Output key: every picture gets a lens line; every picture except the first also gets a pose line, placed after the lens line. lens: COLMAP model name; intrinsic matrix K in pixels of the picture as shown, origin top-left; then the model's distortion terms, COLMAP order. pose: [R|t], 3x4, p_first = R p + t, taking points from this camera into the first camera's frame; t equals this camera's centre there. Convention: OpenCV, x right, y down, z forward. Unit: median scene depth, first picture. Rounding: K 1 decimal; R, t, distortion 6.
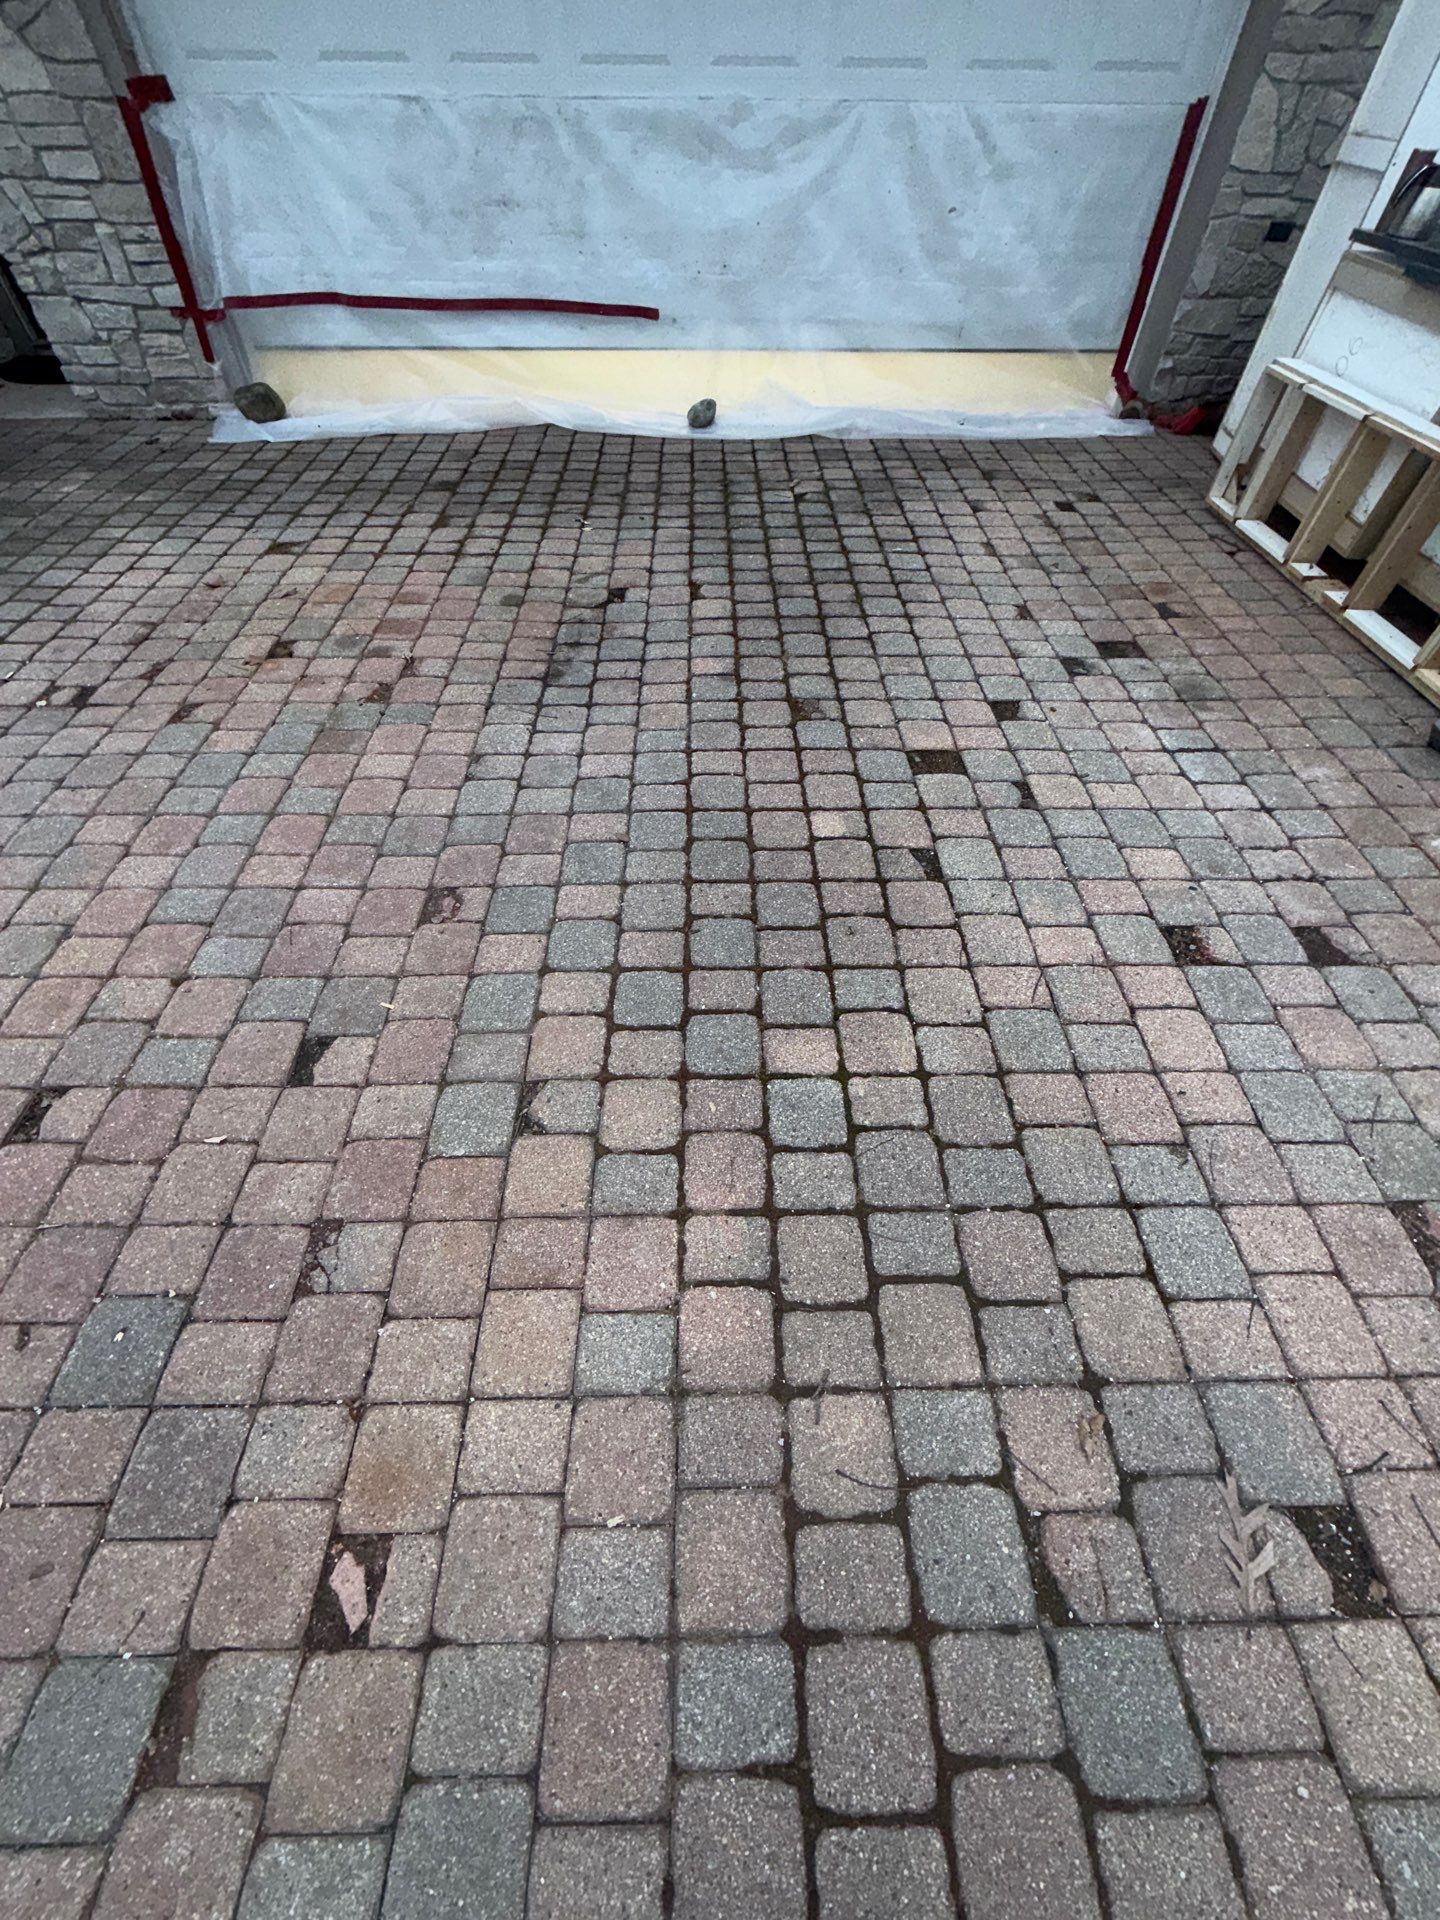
lens RADIAL K [[754.3, 0, 722.9], [0, 754.3, 958.5], [0, 0, 1]] dist [-0.000217, -0.000581]
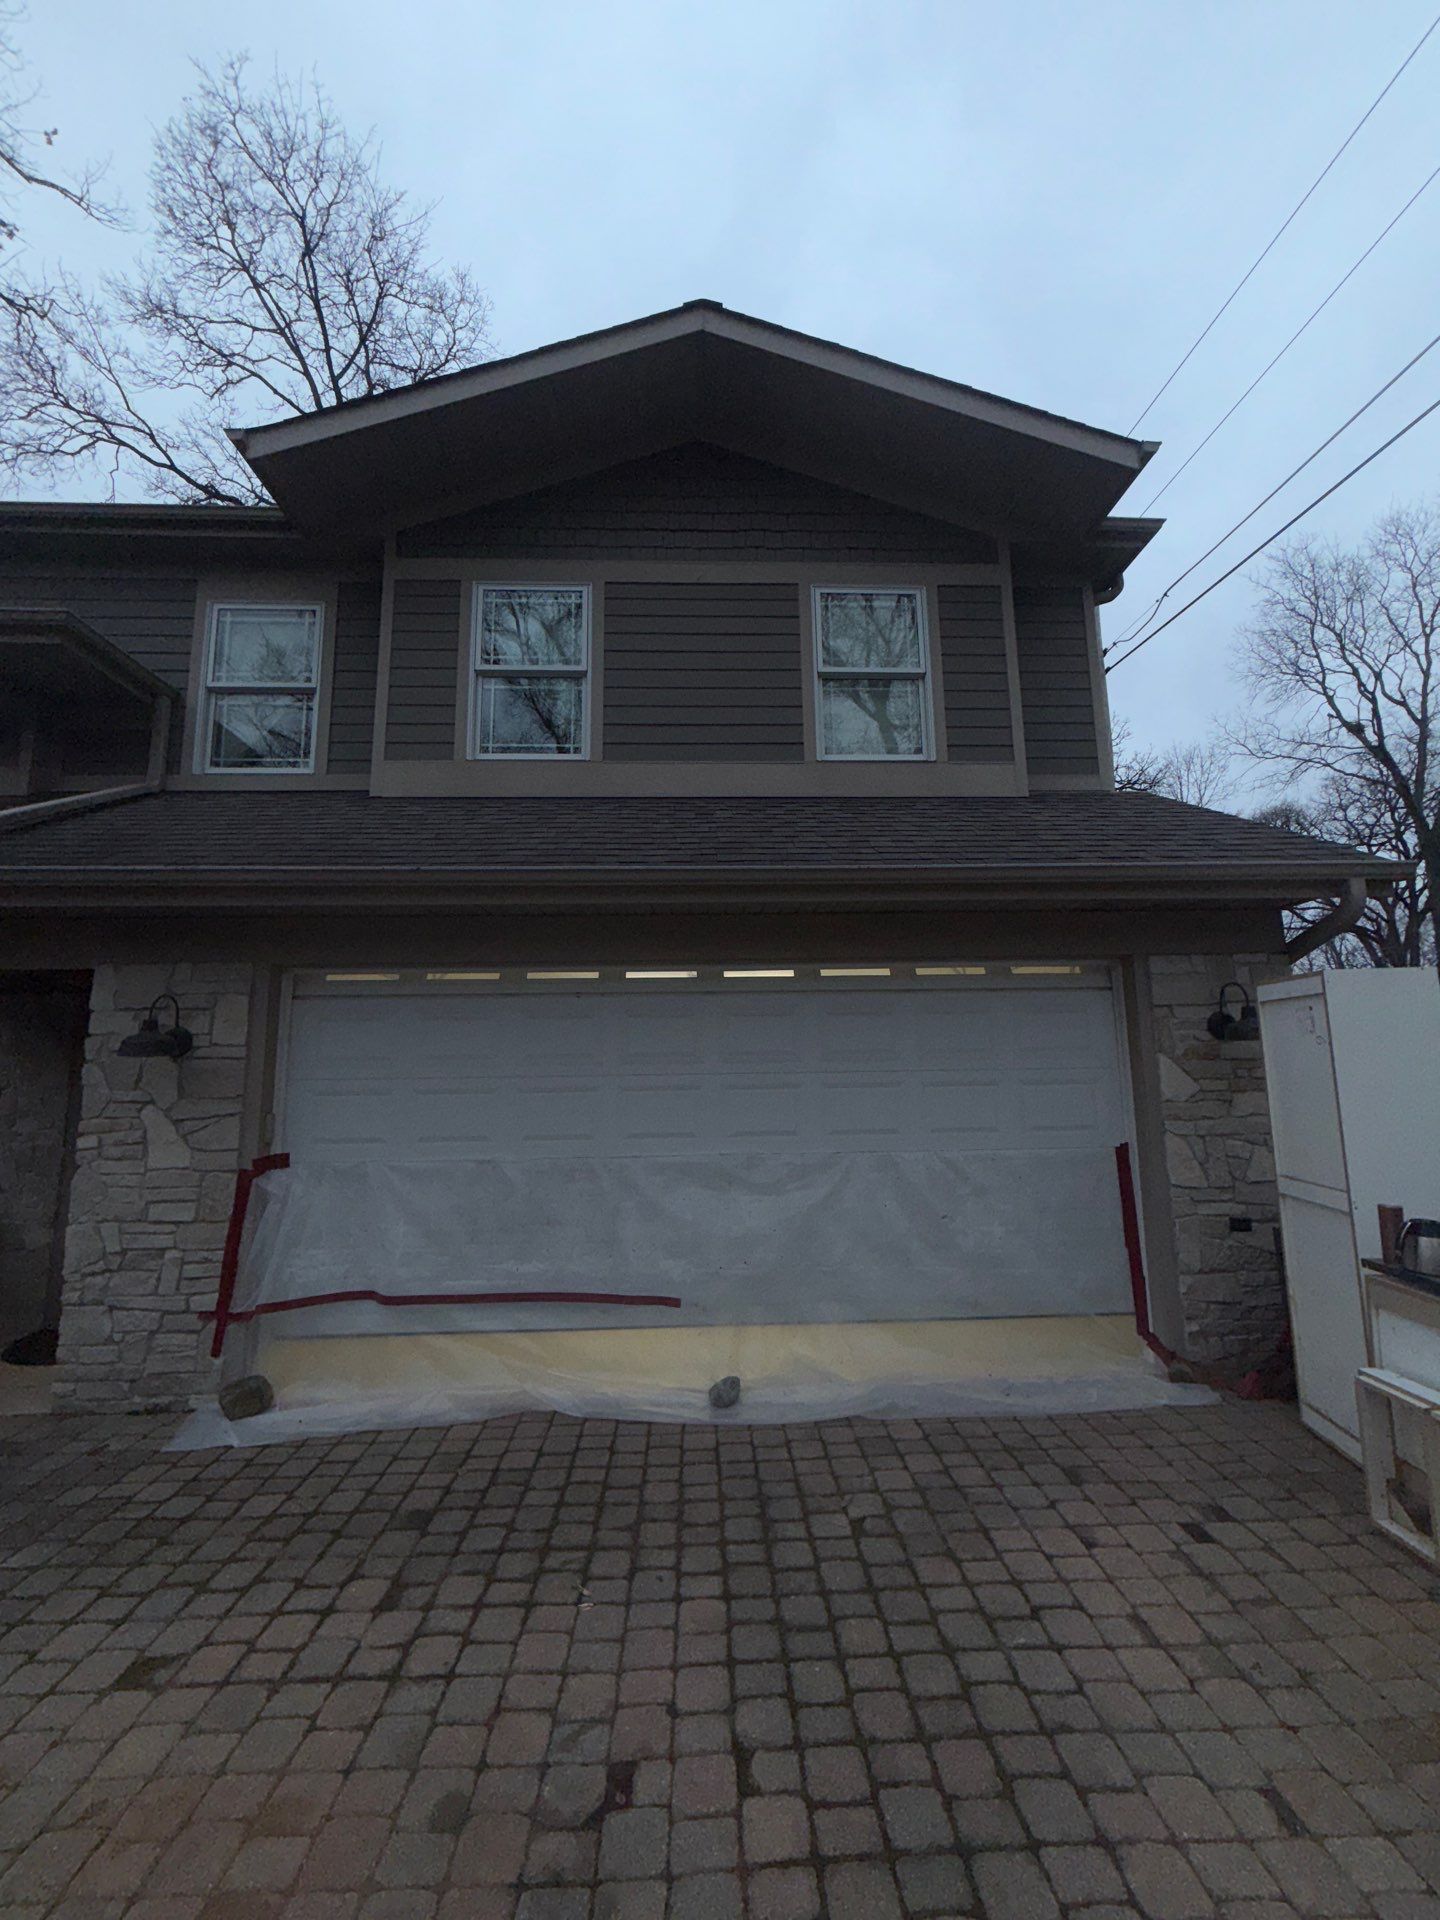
lens RADIAL K [[754.3, 0, 720.3], [0, 754.3, 969.5], [0, 0, 1]] dist [-0.000217, -0.000581]
pose [[0.999670, -0.019838, 0.016330, -0.042964], [0.024505, 0.544890, -0.838149, -0.257557], [0.007729, 0.838273, 0.545196, 0.068655]]
